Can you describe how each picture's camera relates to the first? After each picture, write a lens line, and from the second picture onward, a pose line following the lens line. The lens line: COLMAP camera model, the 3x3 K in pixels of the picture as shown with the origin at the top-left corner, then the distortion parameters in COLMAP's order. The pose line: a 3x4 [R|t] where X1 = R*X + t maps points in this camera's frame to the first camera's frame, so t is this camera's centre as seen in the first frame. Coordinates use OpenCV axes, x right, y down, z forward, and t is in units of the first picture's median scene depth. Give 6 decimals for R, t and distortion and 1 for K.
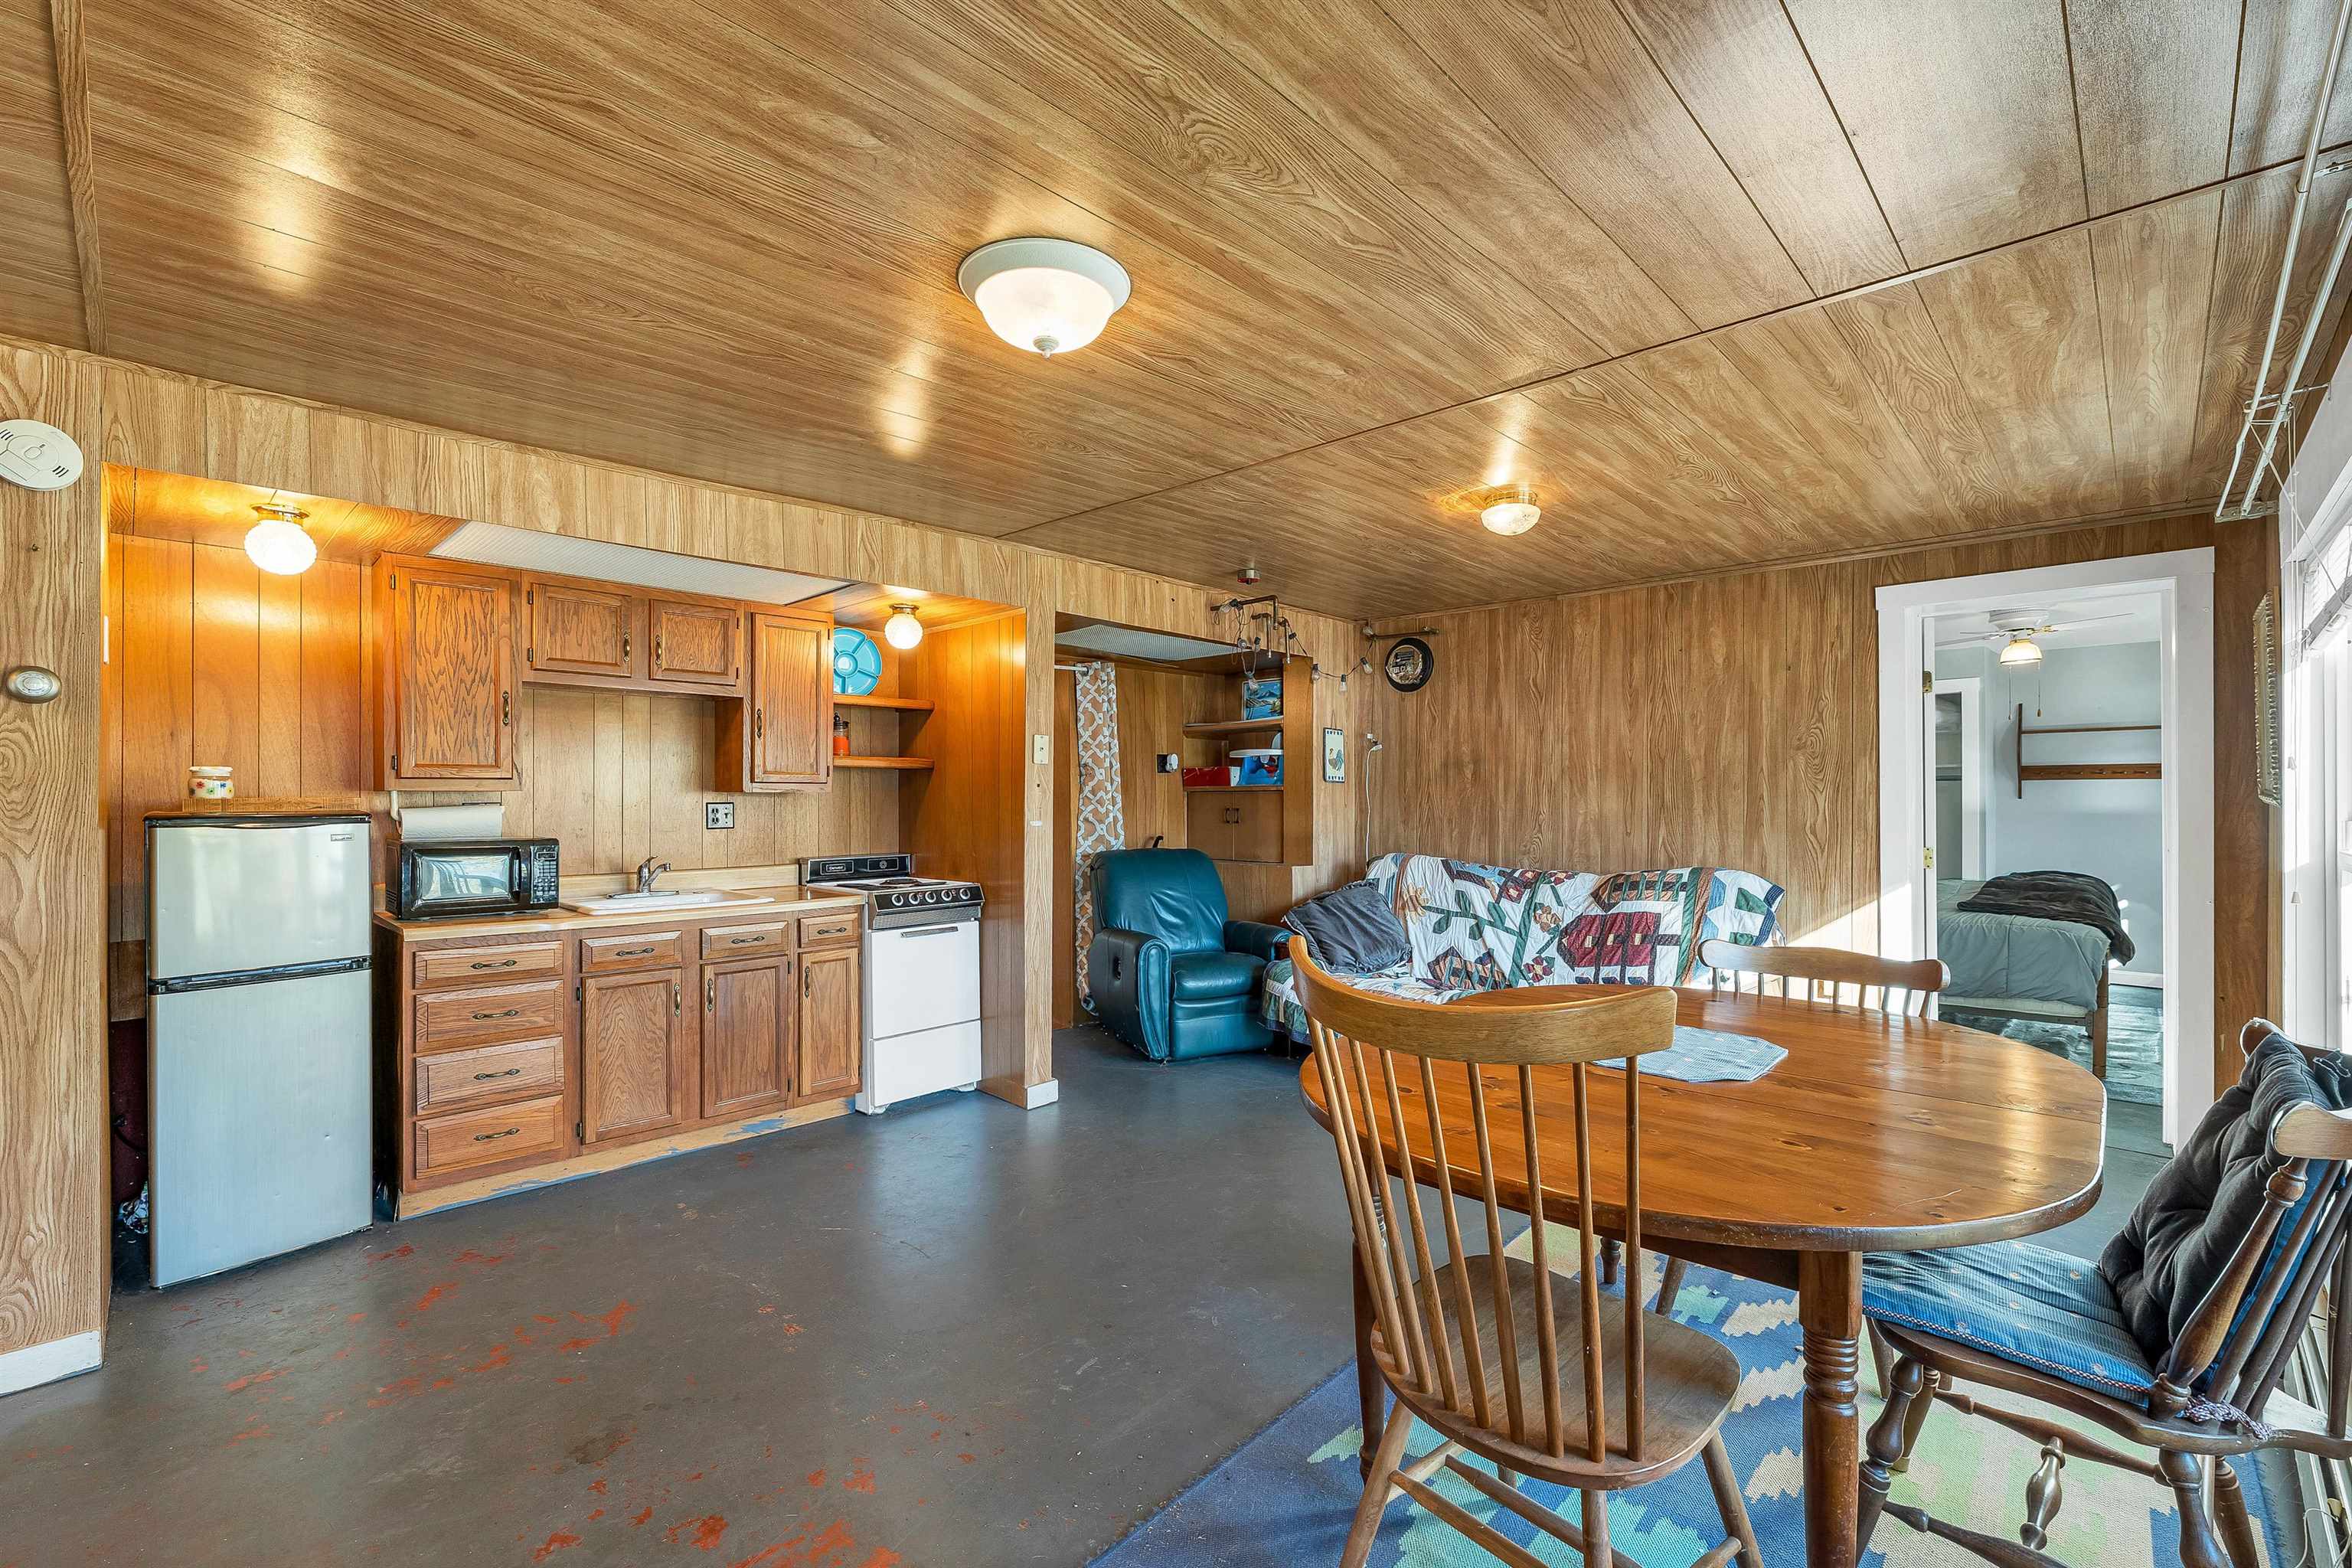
lens RADIAL K [[990.0, 0, 1182.1], [0, 990.0, 798.5], [0, 0, 1]] dist [-0.000041, -0.000001]
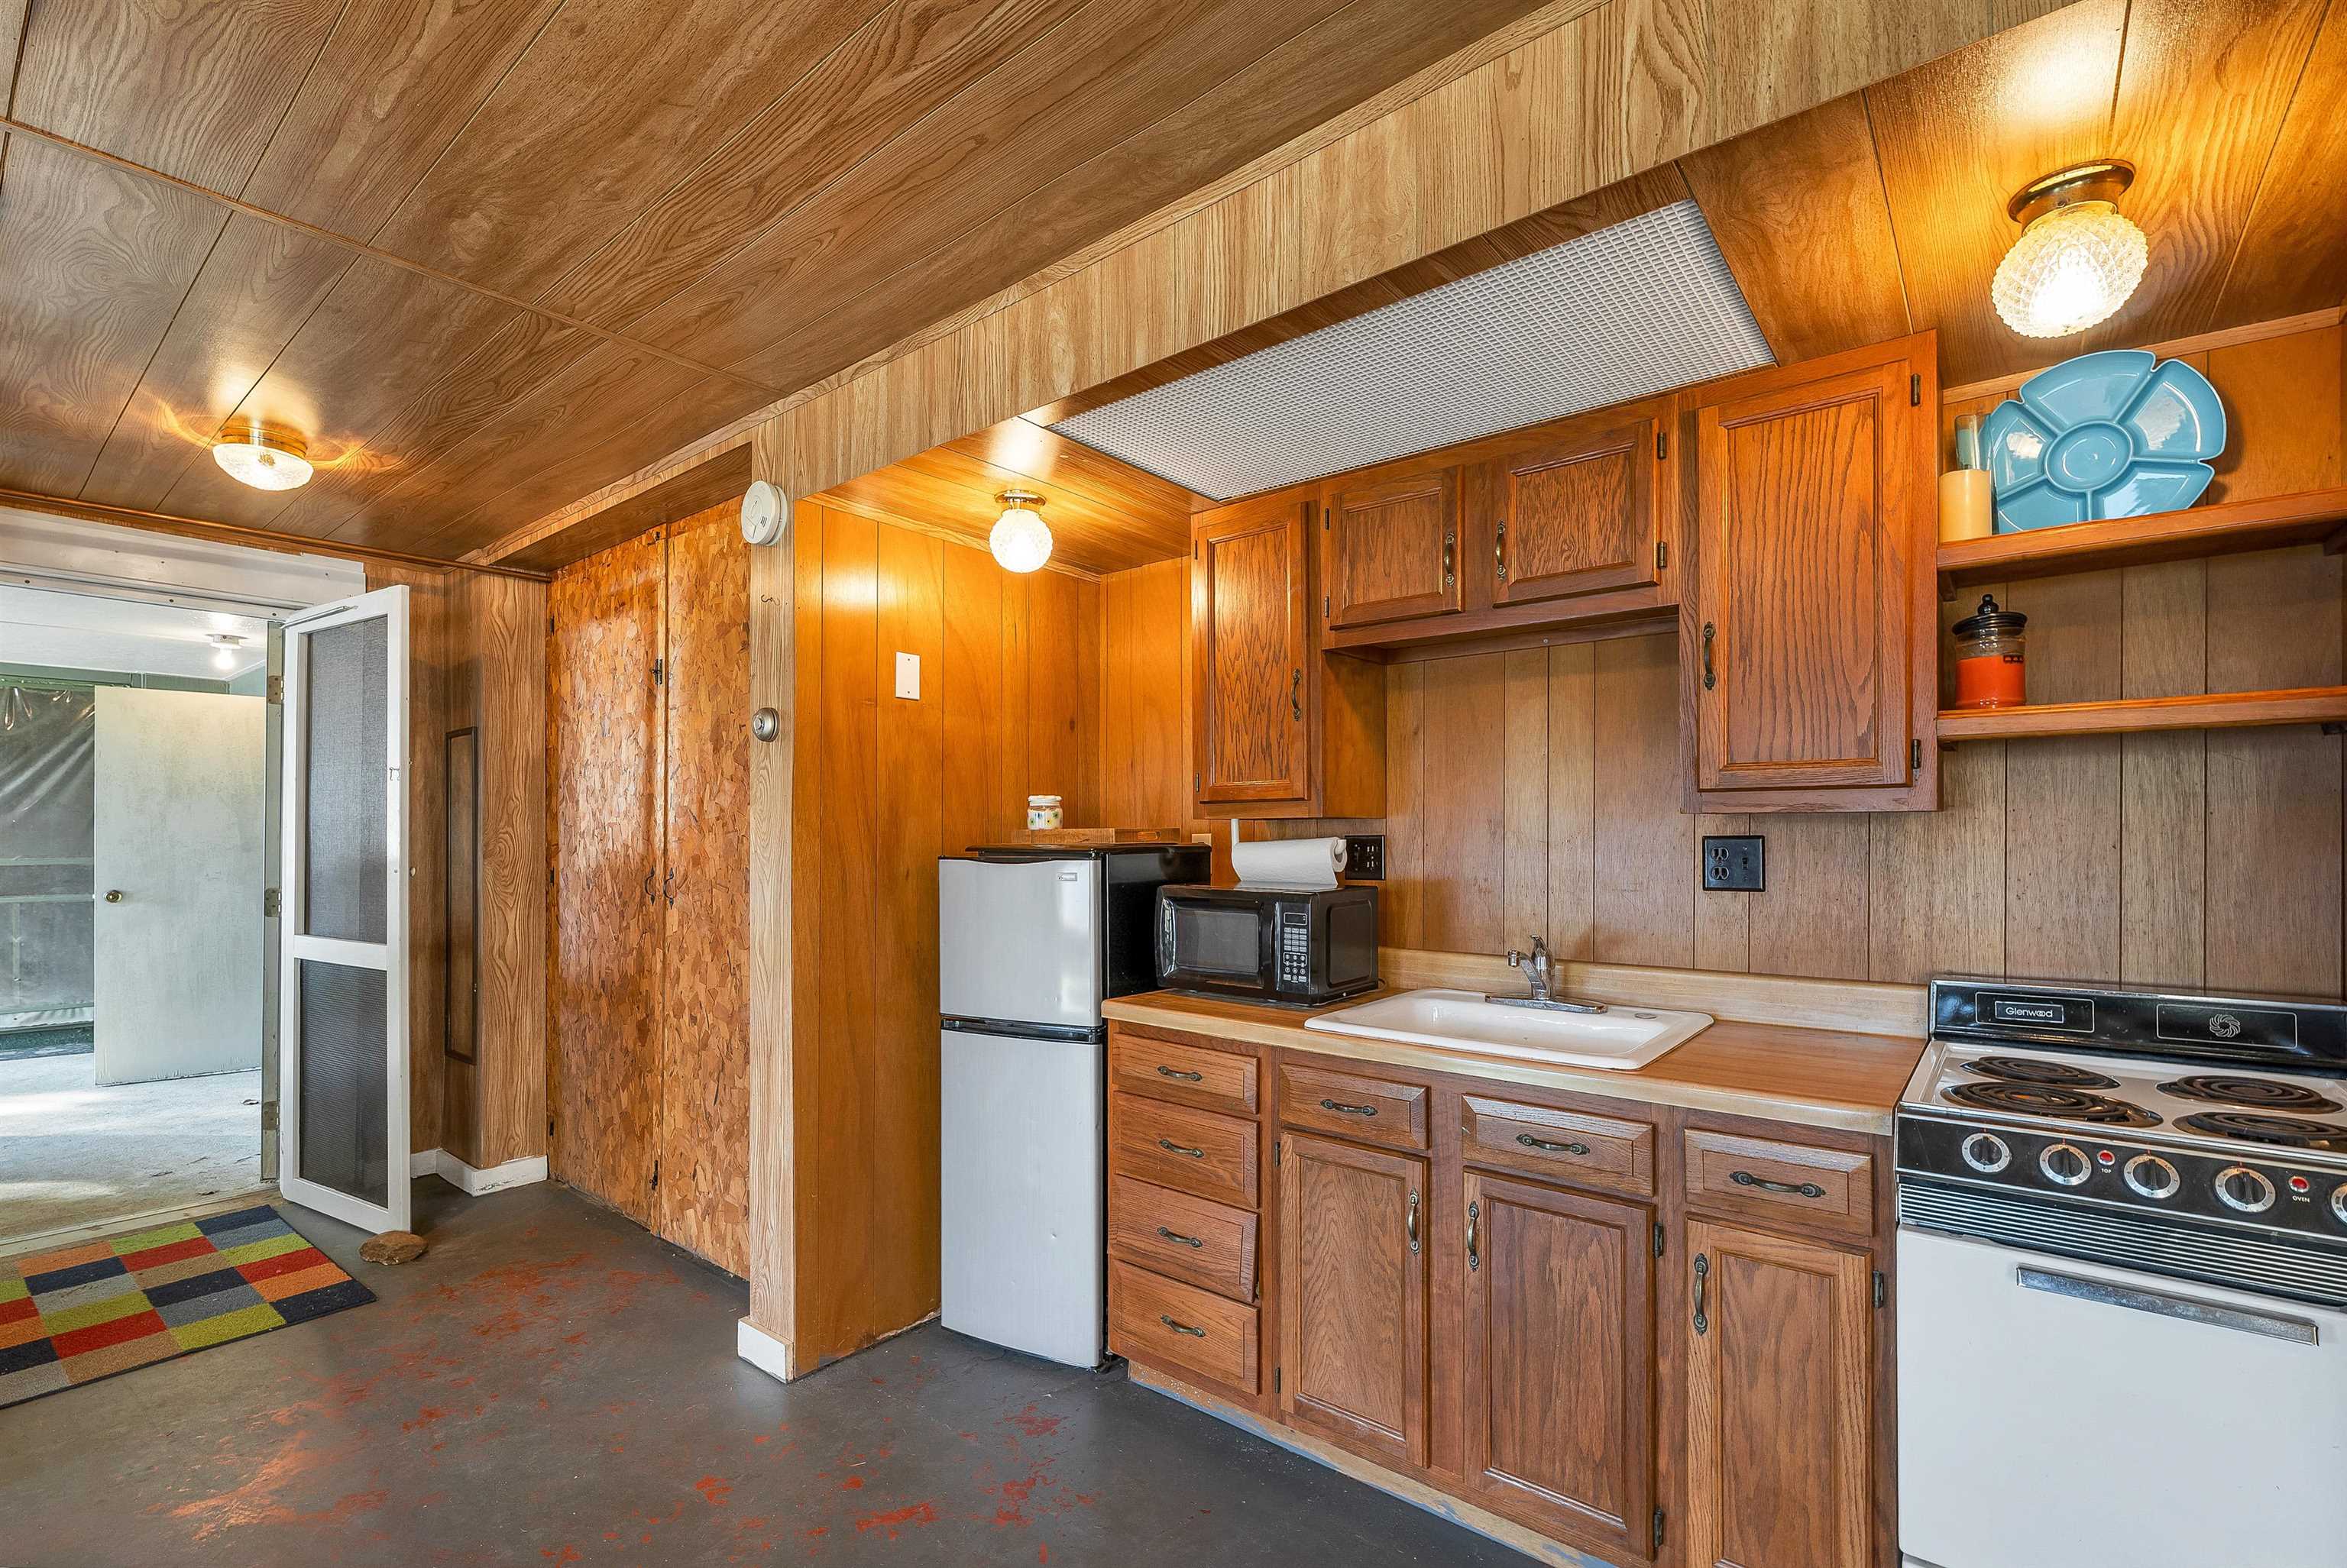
lens RADIAL K [[1036.1, 0, 1179.5], [0, 1036.1, 833.4], [0, 0, 1]] dist [-0.001337, -0.000184]
pose [[0.103214, 0.003477, -0.994653, 0.008330], [0.003230, 0.999987, 0.003831, 0.000406], [0.994654, -0.003608, 0.103202, 0.824204]]
